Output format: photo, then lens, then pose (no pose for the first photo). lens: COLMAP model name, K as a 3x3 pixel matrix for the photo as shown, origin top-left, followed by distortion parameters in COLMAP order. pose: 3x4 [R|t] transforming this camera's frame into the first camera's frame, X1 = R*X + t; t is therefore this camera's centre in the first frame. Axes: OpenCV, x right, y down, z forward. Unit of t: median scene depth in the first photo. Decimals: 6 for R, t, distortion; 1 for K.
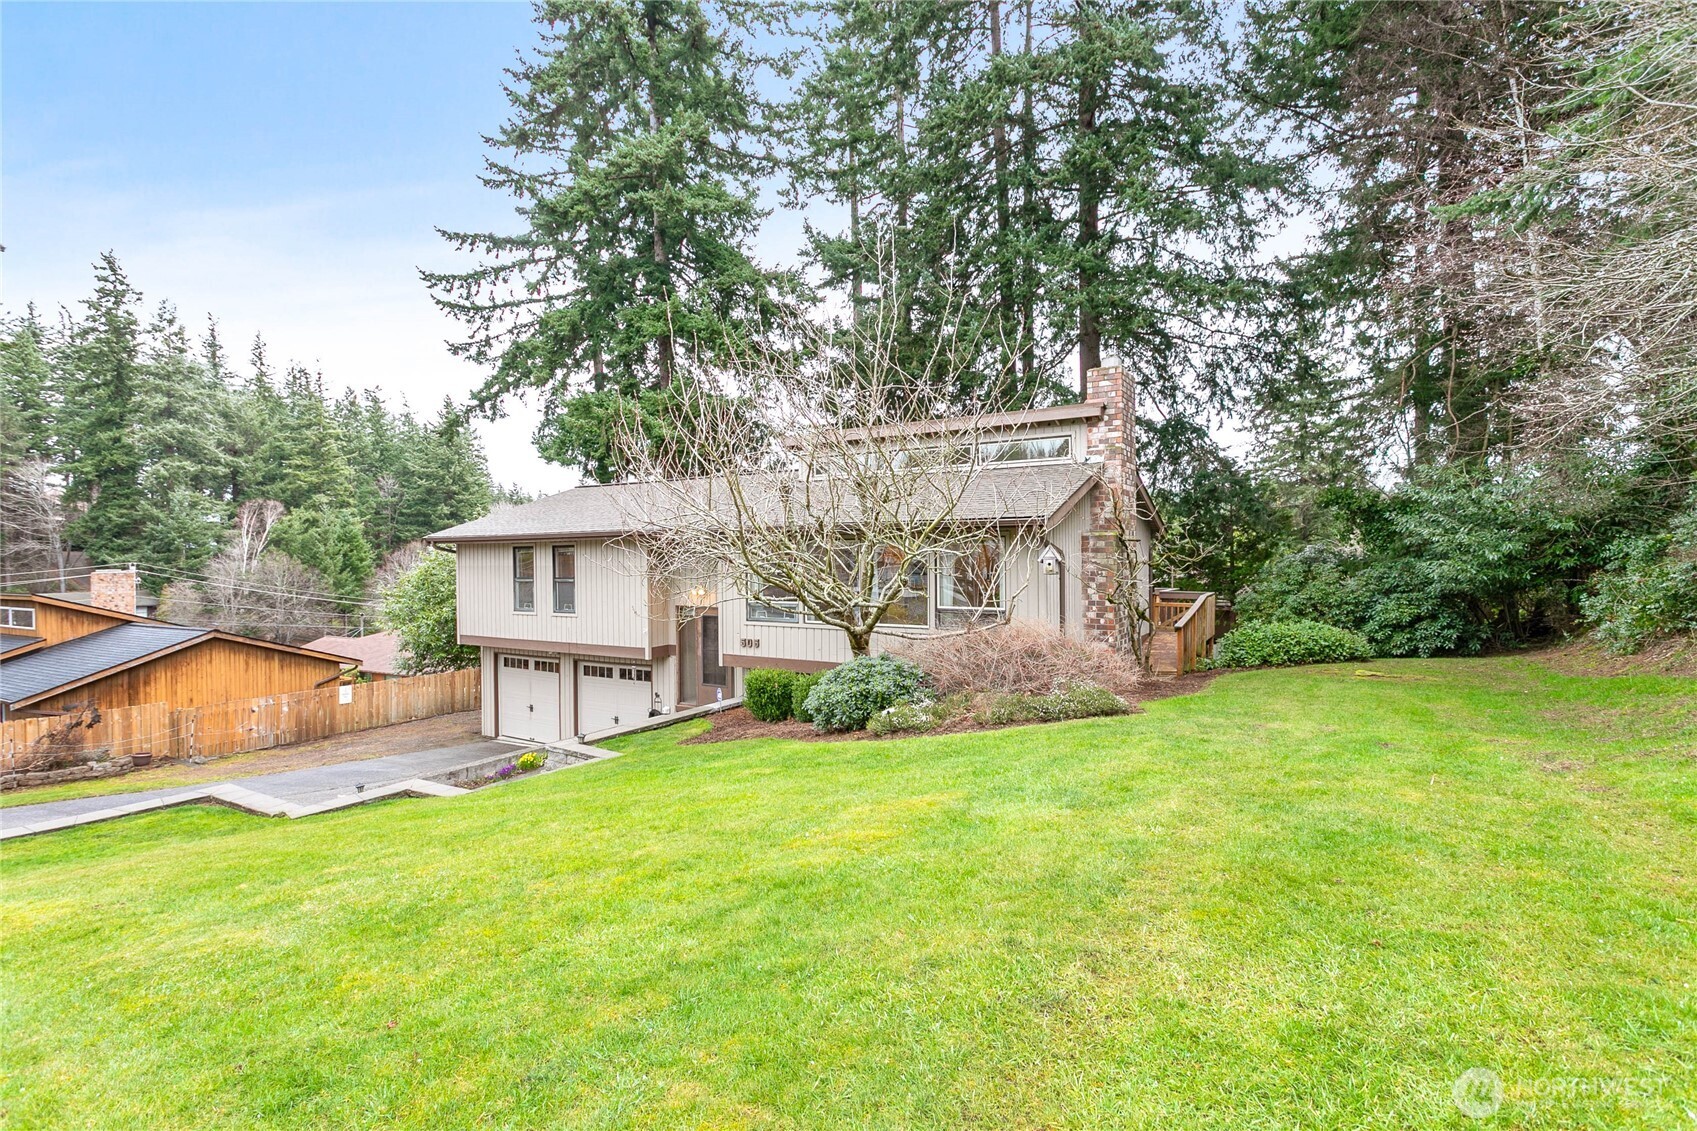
lens RADIAL K [[805.2, 0, 848.5], [0, 805.2, 565.5], [0, 0, 1]] dist [0.010759, 0.000119]
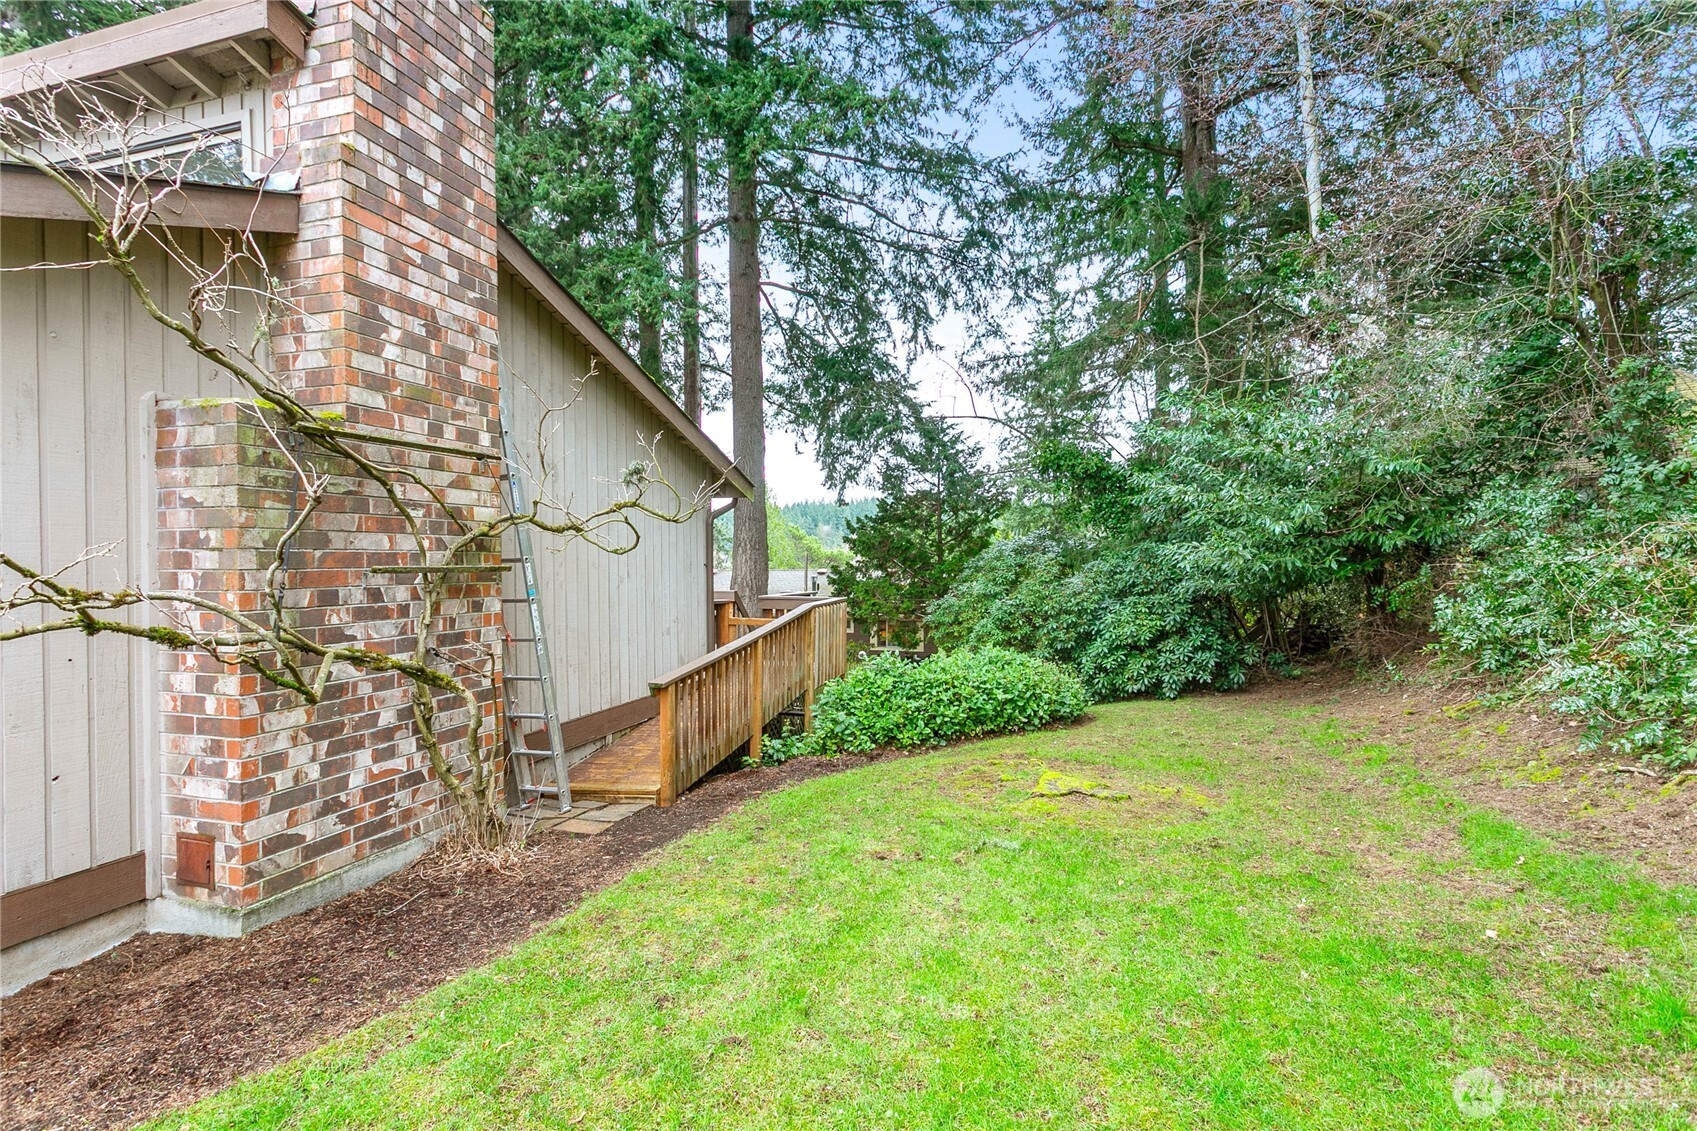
lens RADIAL K [[813.5, 0, 848.5], [0, 813.5, 565.5], [0, 0, 1]] dist [-0.002075, -0.000053]
pose [[0.969296, 0.000244, 0.245898, 0.311135], [0.001340, 0.999979, -0.006273, 0.014372], [-0.245894, 0.006410, 0.969275, 0.445379]]
